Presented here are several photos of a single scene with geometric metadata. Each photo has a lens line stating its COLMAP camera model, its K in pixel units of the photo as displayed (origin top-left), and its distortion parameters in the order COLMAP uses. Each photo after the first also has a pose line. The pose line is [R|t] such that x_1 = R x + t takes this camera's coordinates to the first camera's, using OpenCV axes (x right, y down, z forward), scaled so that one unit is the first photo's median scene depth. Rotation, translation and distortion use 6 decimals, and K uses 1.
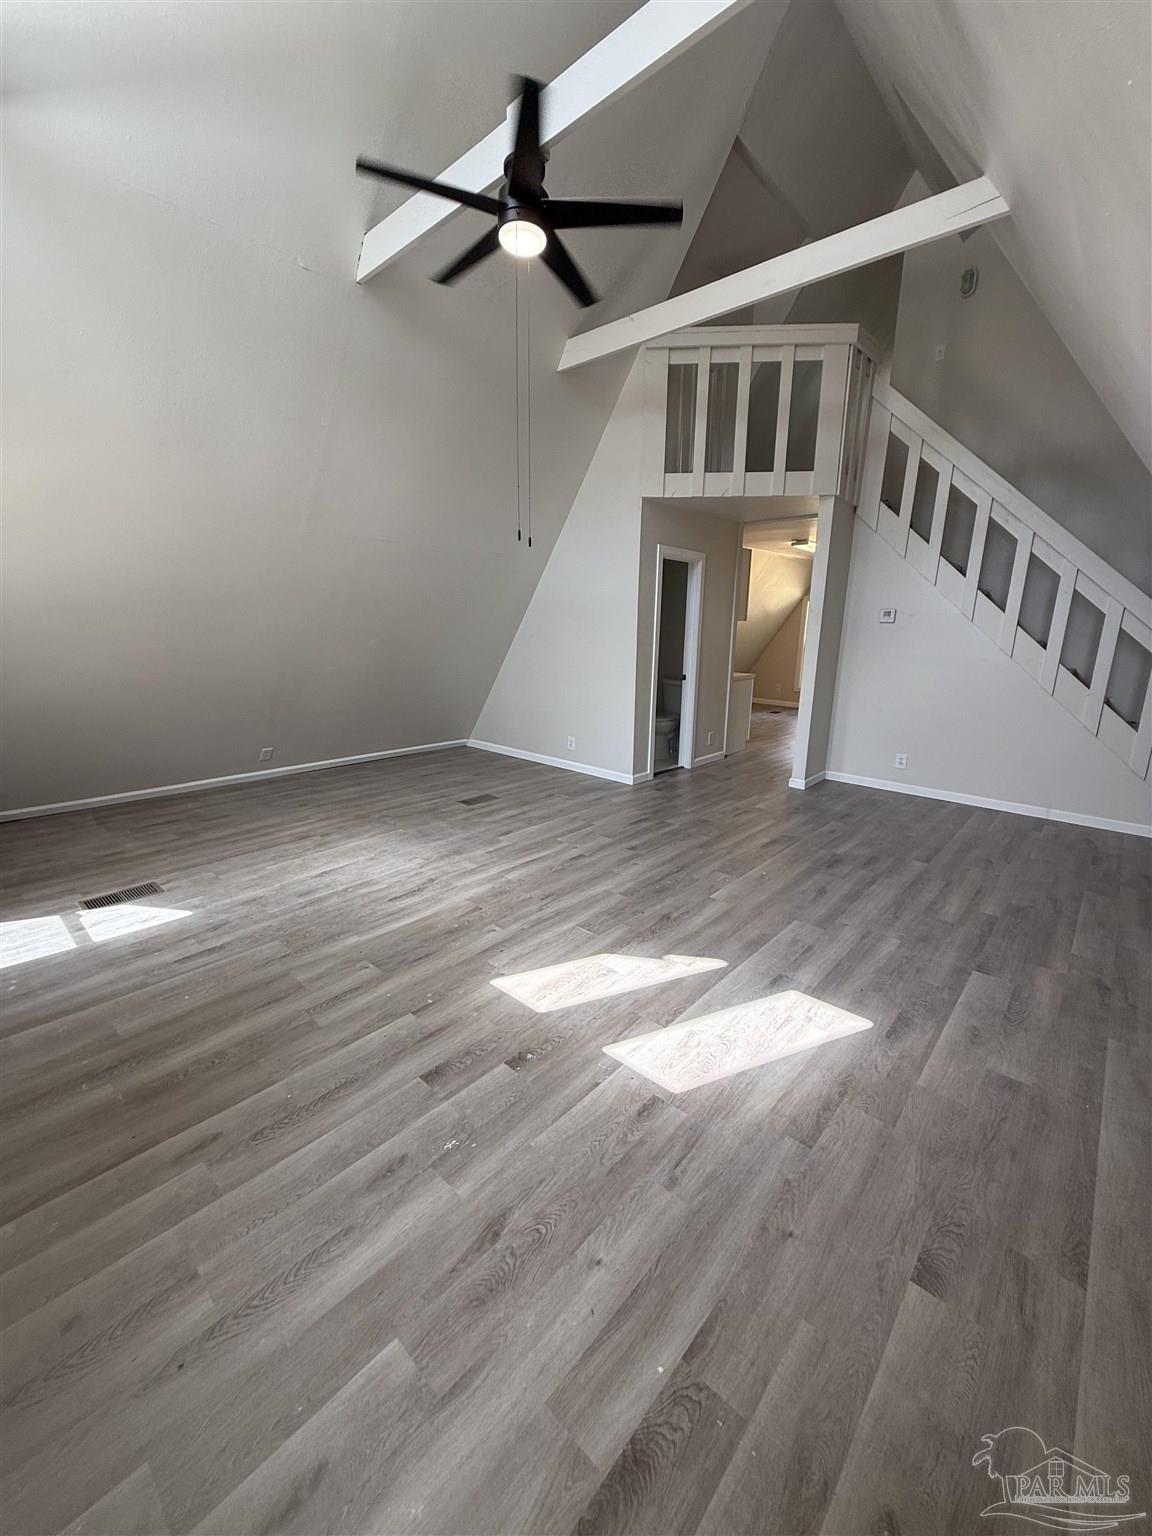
lens RADIAL K [[610.9, 0, 573.3], [0, 610.9, 768.7], [0, 0, 1]] dist [-0.000834, 0.000681]
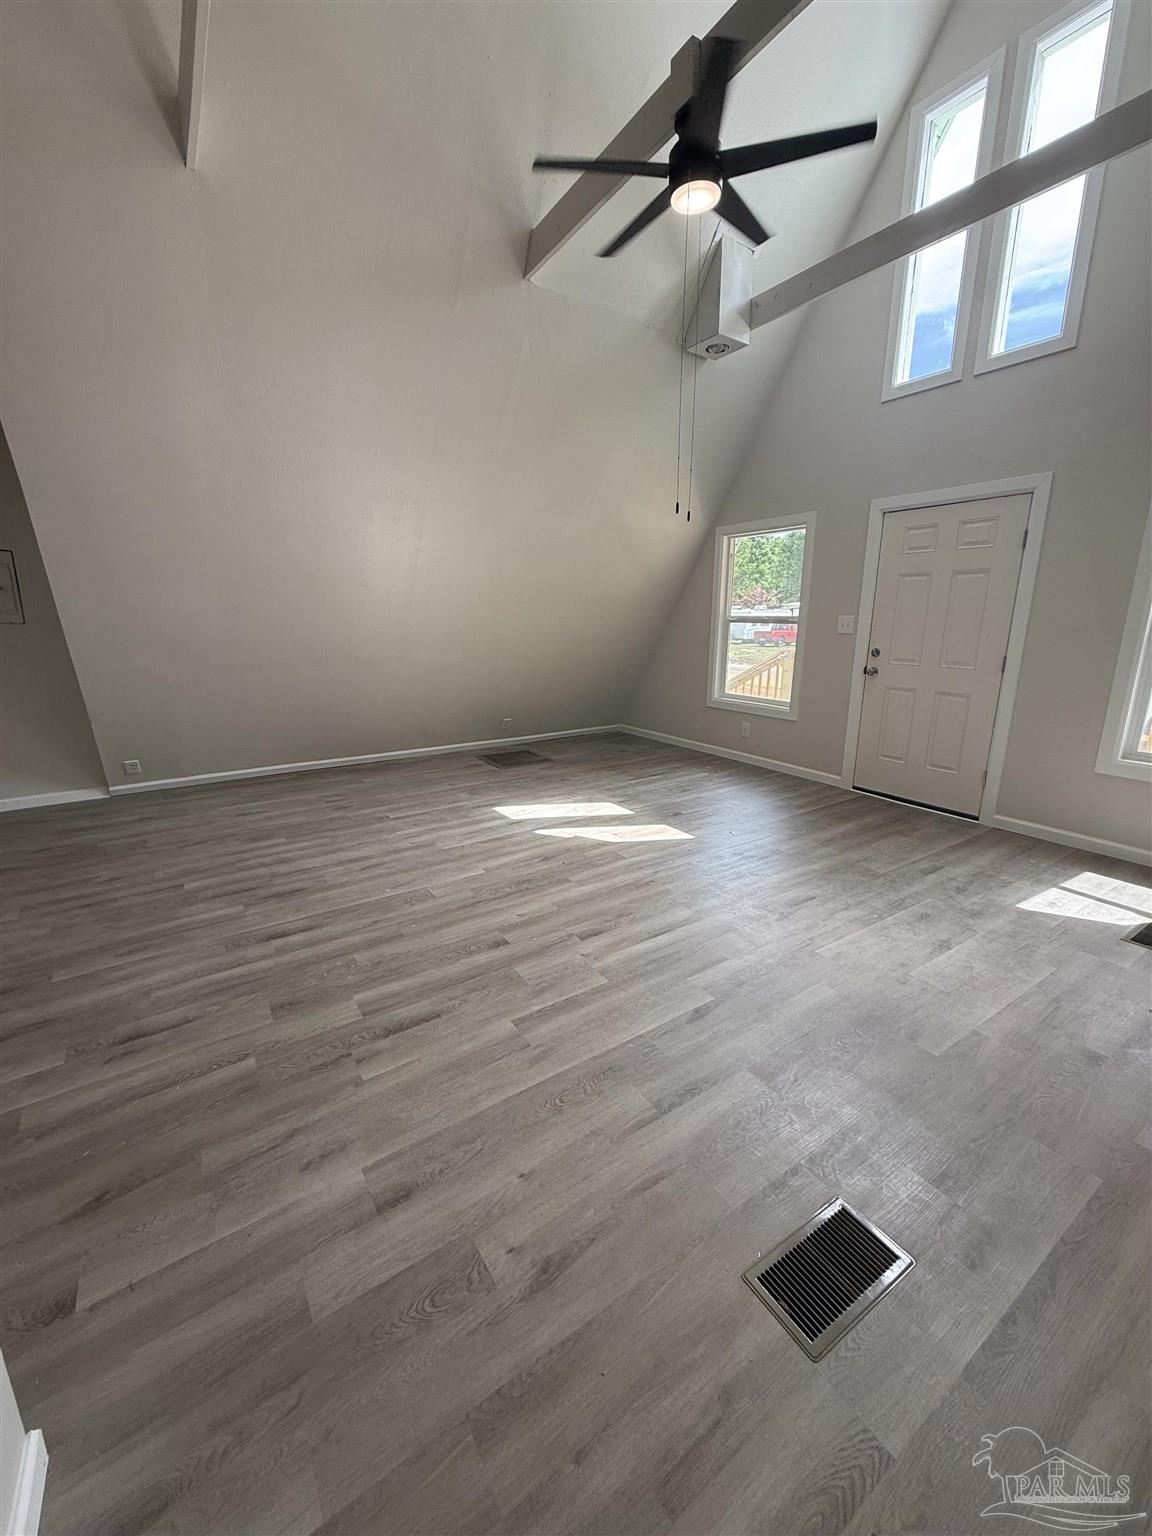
lens RADIAL K [[610.9, 0, 574.9], [0, 610.9, 766.0], [0, 0, 1]] dist [-0.000834, 0.000681]
pose [[-0.969071, -0.071209, 0.236283, -0.142465], [0.046636, 0.887368, 0.458698, -0.390440], [-0.242334, 0.455530, -0.856602, 1.700756]]
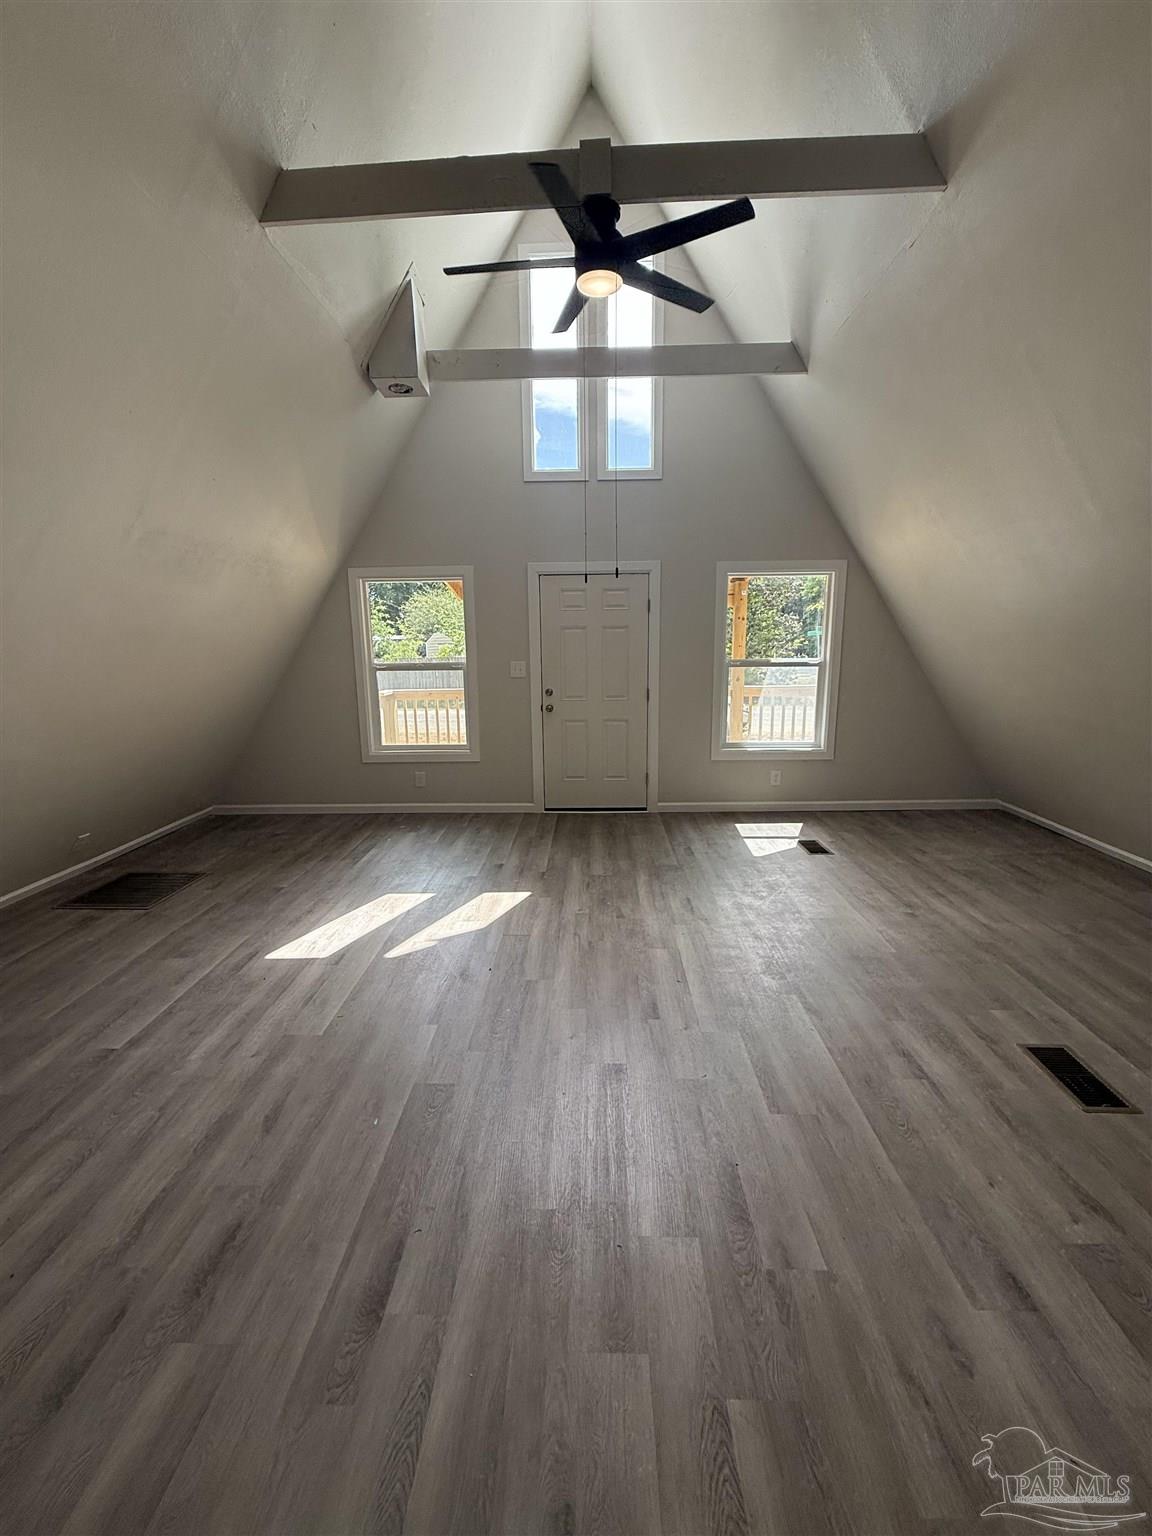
lens RADIAL K [[610.9, 0, 579.4], [0, 610.9, 765.4], [0, 0, 1]] dist [-0.000834, 0.000681]
pose [[-0.755957, 0.127877, -0.642009, 0.516567], [-0.149482, 0.921102, 0.359481, -0.367520], [0.637325, 0.367721, -0.677199, 1.459891]]
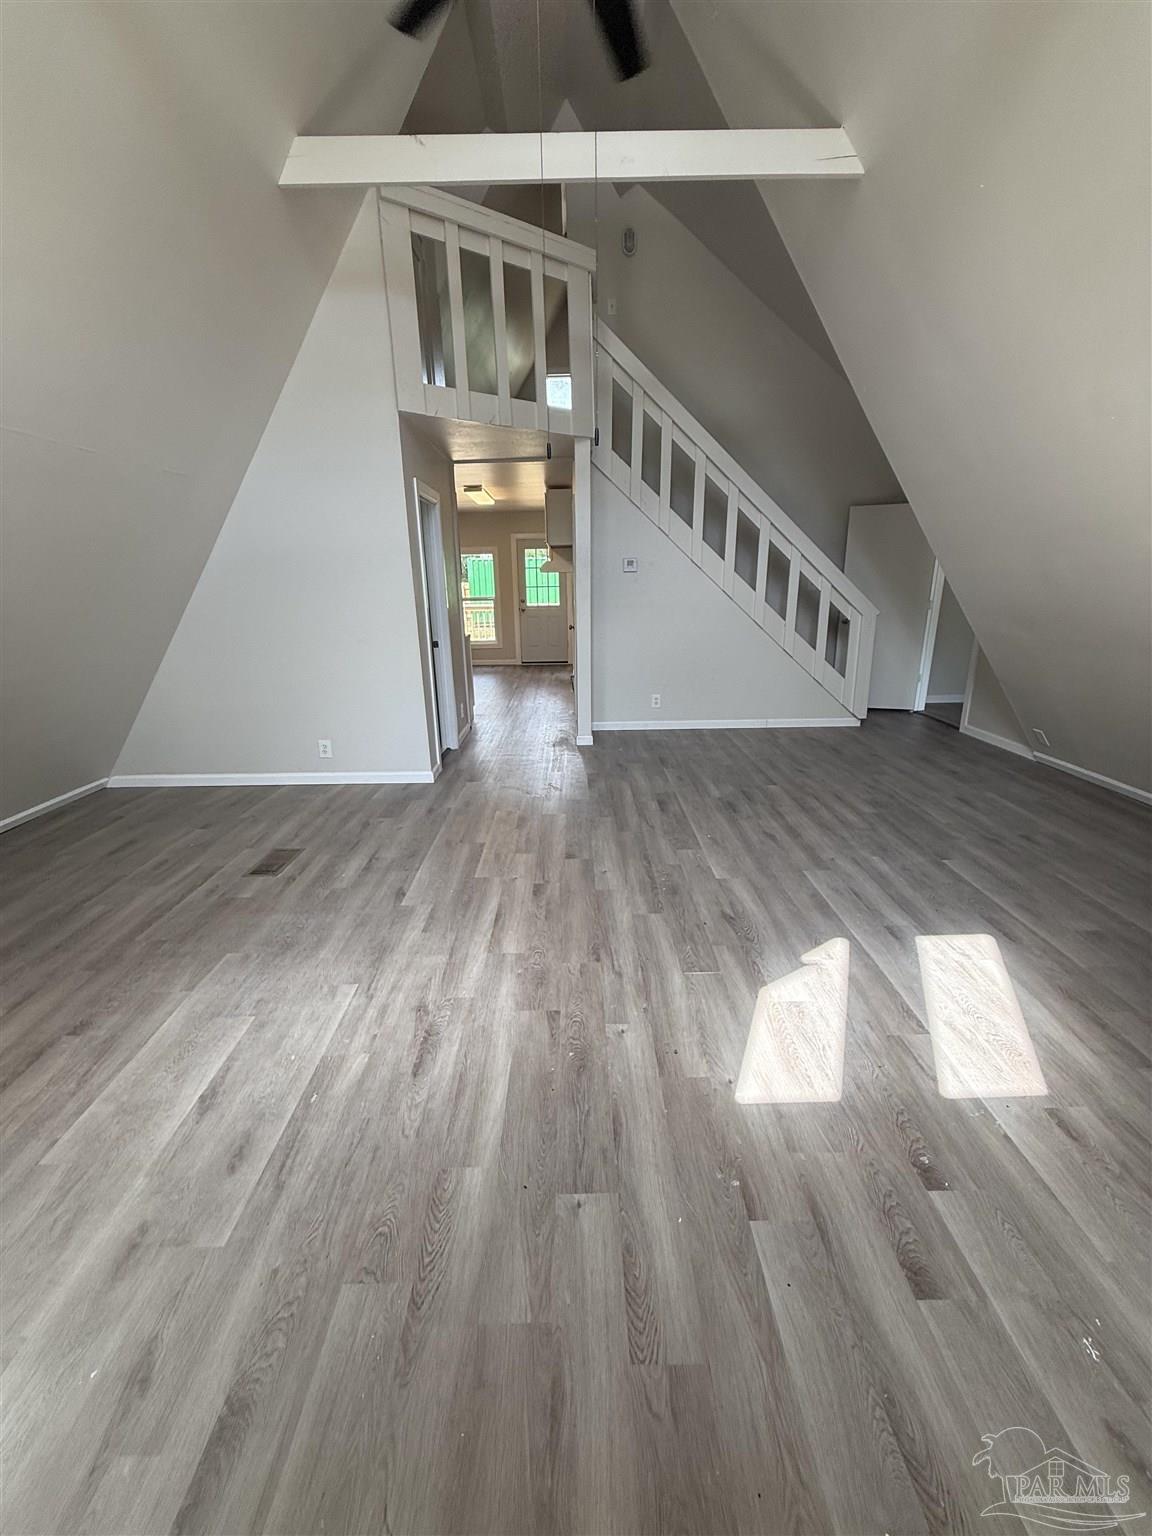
lens RADIAL K [[610.9, 0, 577.8], [0, 610.9, 768.4], [0, 0, 1]] dist [-0.000834, 0.000681]
pose [[0.732835, -0.229333, 0.640592, -0.462638], [0.186760, 0.973123, 0.134727, -0.109120], [-0.654273, 0.020905, 0.755970, 0.430892]]
